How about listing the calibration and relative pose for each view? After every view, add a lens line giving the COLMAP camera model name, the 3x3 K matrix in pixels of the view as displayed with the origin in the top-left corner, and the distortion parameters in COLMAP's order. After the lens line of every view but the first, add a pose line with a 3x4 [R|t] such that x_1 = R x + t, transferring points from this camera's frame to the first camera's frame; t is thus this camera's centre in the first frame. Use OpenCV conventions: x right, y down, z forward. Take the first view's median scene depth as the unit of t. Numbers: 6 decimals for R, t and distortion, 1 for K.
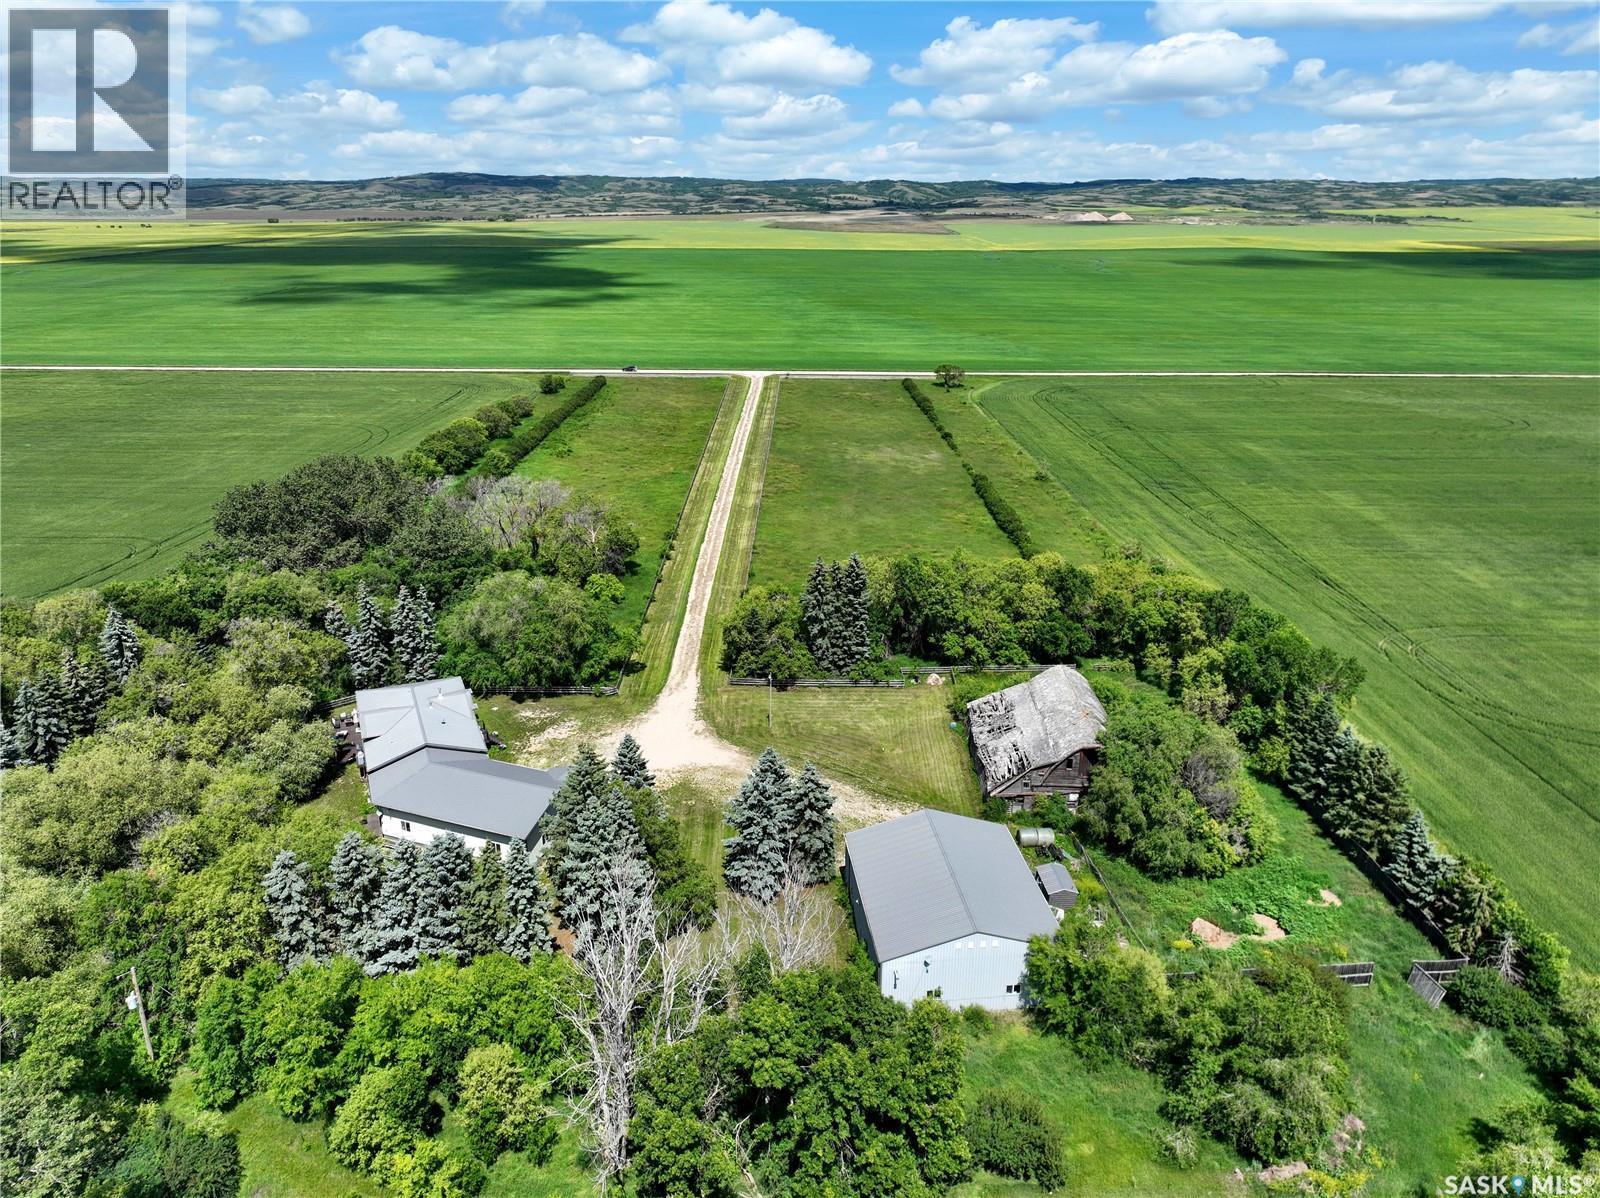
lens RADIAL K [[1123.9, 0, 800.0], [0, 1123.9, 599.0], [0, 0, 1]] dist [0.018380, -0.008919]
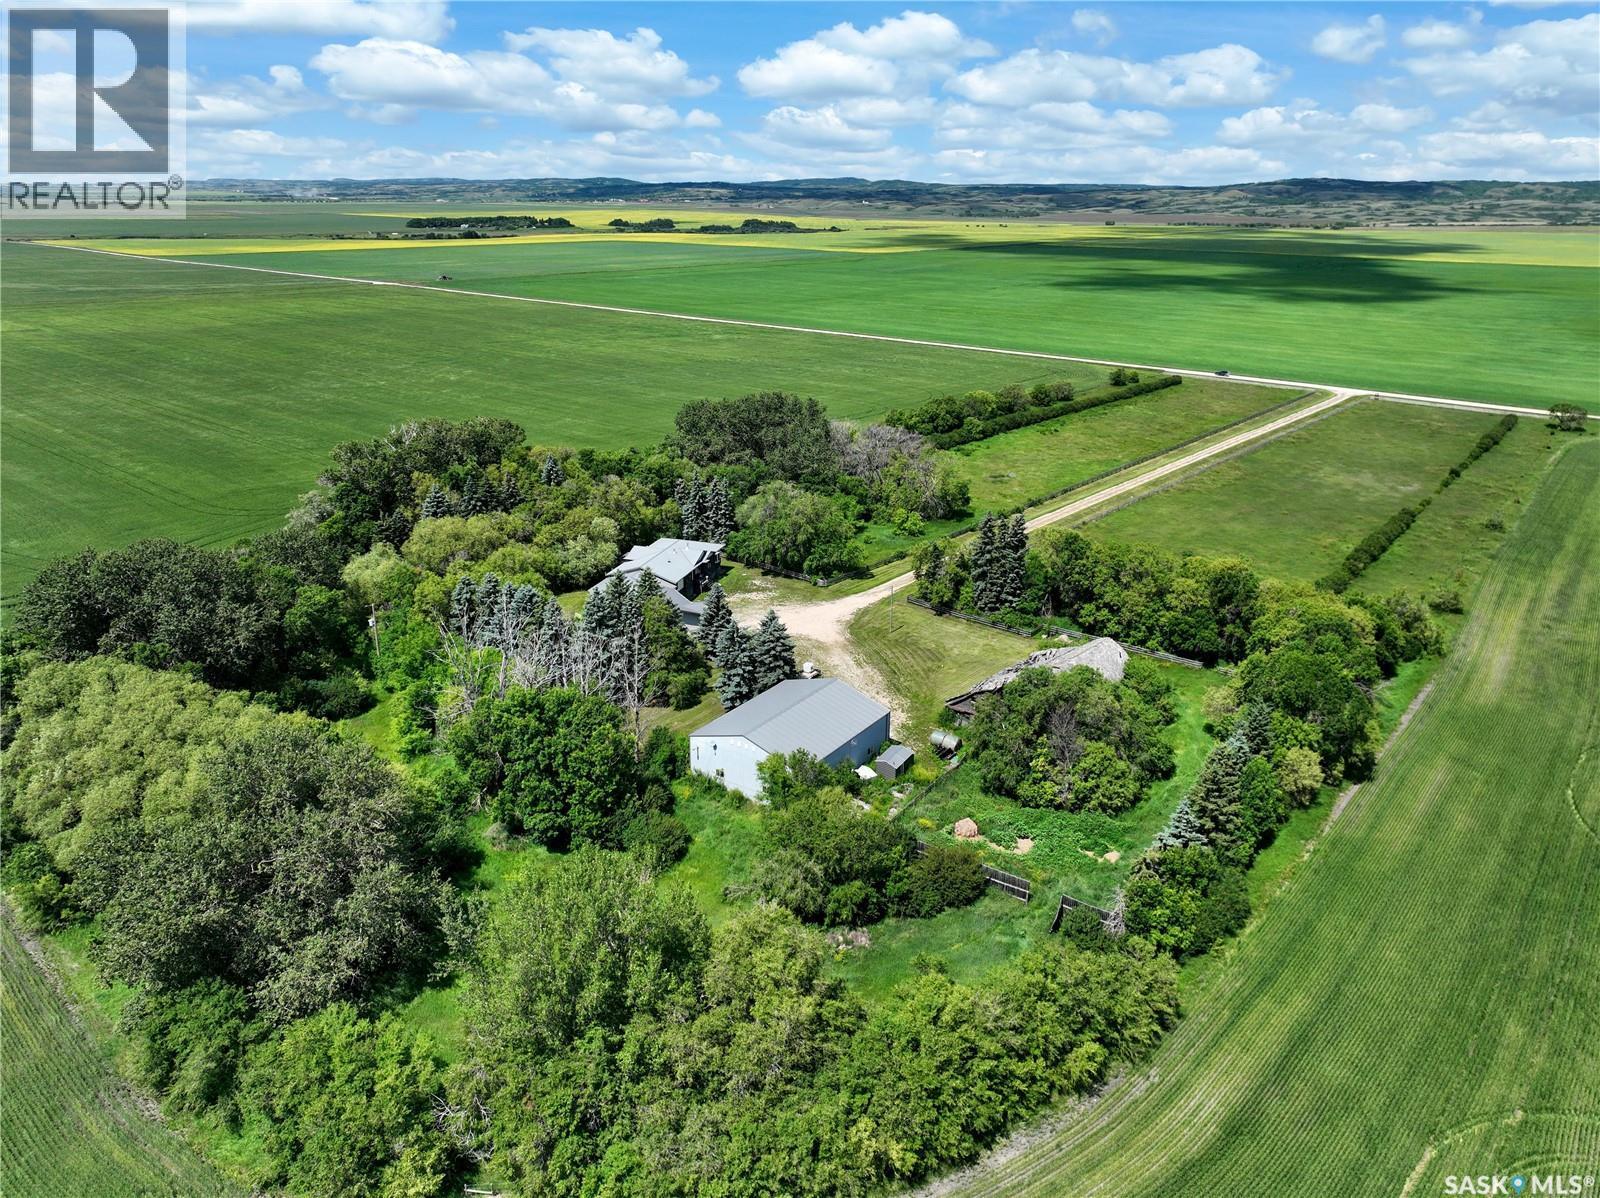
lens RADIAL K [[1123.9, 0, 800.0], [0, 1123.9, 599.0], [0, 0, 1]] dist [0.018380, -0.008919]
pose [[0.764556, 0.225547, -0.603807, 0.590166], [-0.228287, 0.970810, 0.073574, 0.010258], [0.602776, 0.081590, 0.793728, -0.036258]]
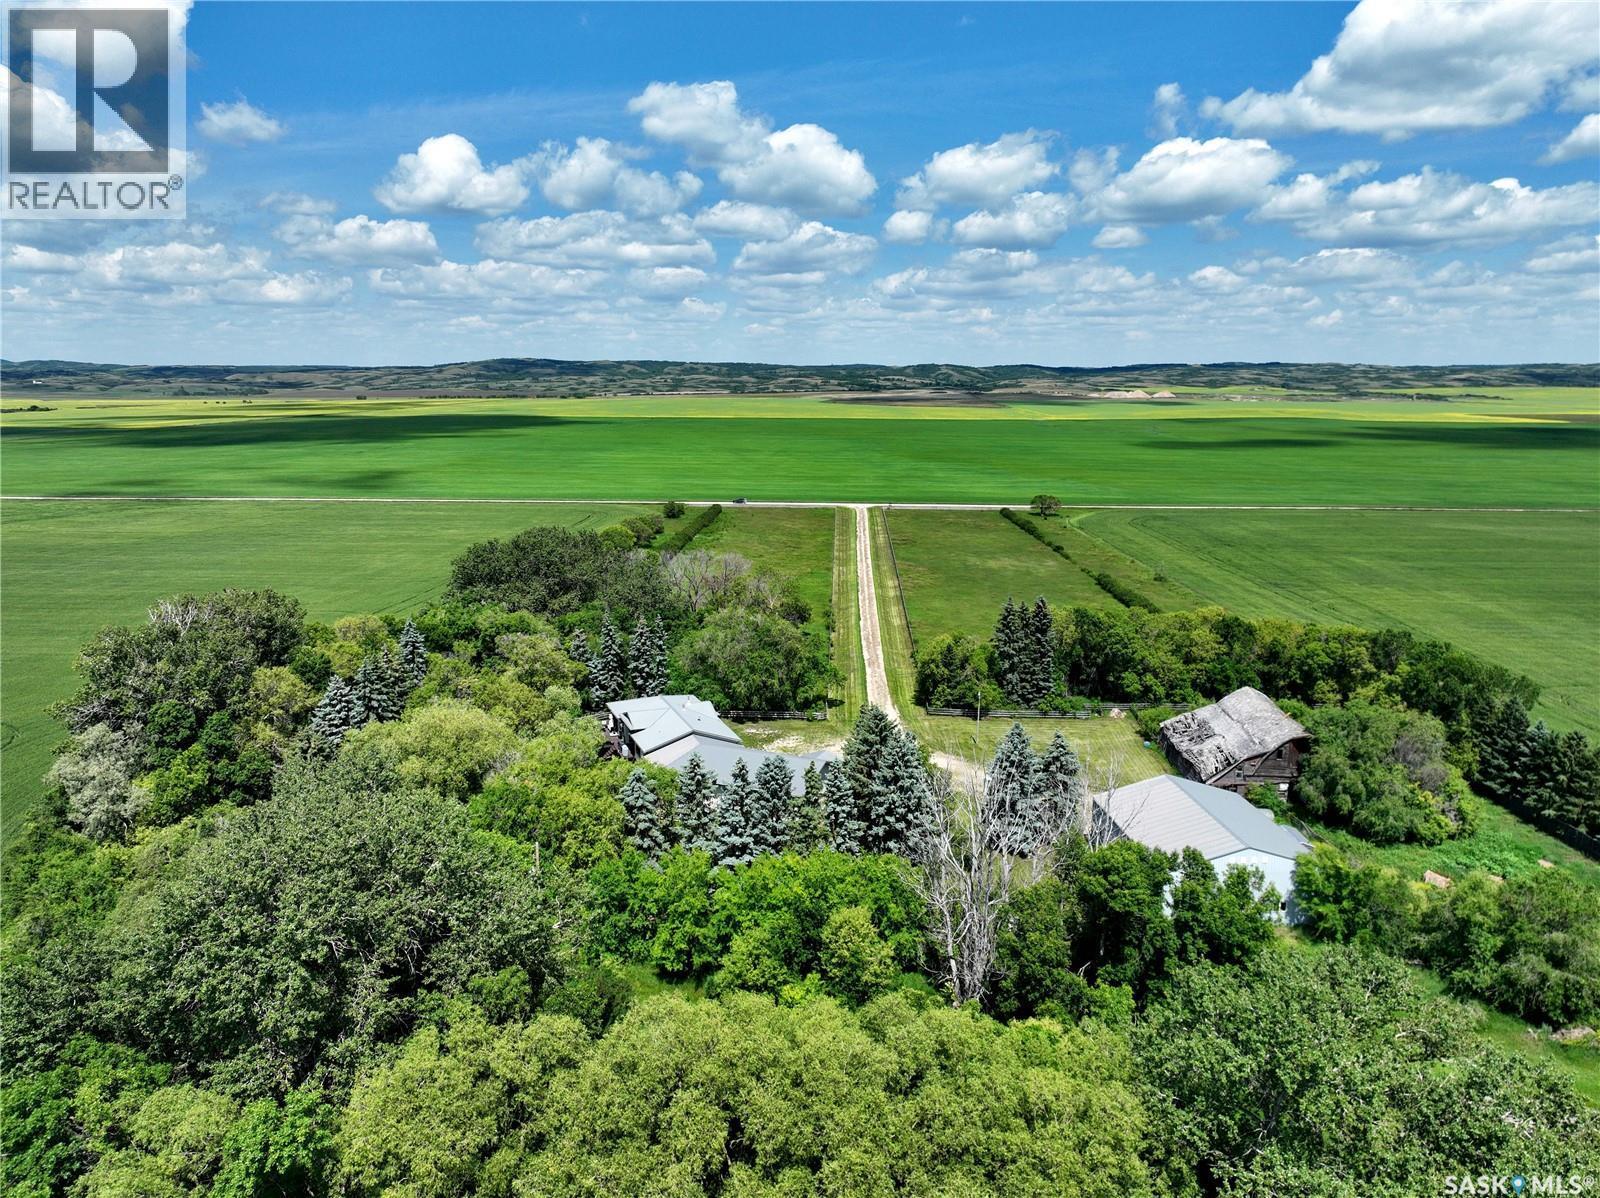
lens RADIAL K [[1125.7, 0, 800.0], [0, 1125.7, 599.0], [0, 0, 1]] dist [0.002799, 0.025795]
pose [[0.999283, 0.006808, -0.037234, -0.146958], [-0.012428, 0.988169, -0.152862, 0.134324], [0.035753, 0.153216, 0.987546, -0.097228]]
